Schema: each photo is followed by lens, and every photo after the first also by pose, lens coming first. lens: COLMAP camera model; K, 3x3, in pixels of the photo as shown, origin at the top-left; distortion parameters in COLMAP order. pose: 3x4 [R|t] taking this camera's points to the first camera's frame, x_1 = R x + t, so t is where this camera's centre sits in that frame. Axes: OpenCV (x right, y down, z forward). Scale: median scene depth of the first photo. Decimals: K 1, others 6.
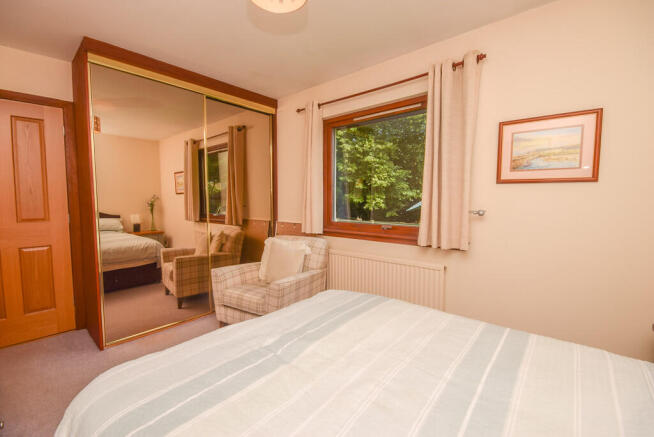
lens RADIAL K [[293.9, 0, 329.6], [0, 293.9, 218.0], [0, 0, 1]] dist [0.000216, 0.000050]
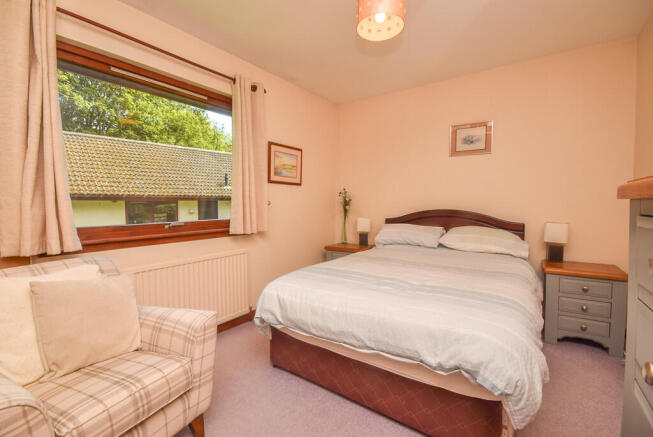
lens RADIAL K [[293.4, 0, 329.1], [0, 293.4, 218.0], [0, 0, 1]] dist [0.000216, 0.000050]
pose [[-0.111345, -0.074398, 0.990993, -0.936775], [0.043821, 0.995856, 0.079687, -0.046390], [-0.992815, 0.052299, -0.107624, 0.872748]]
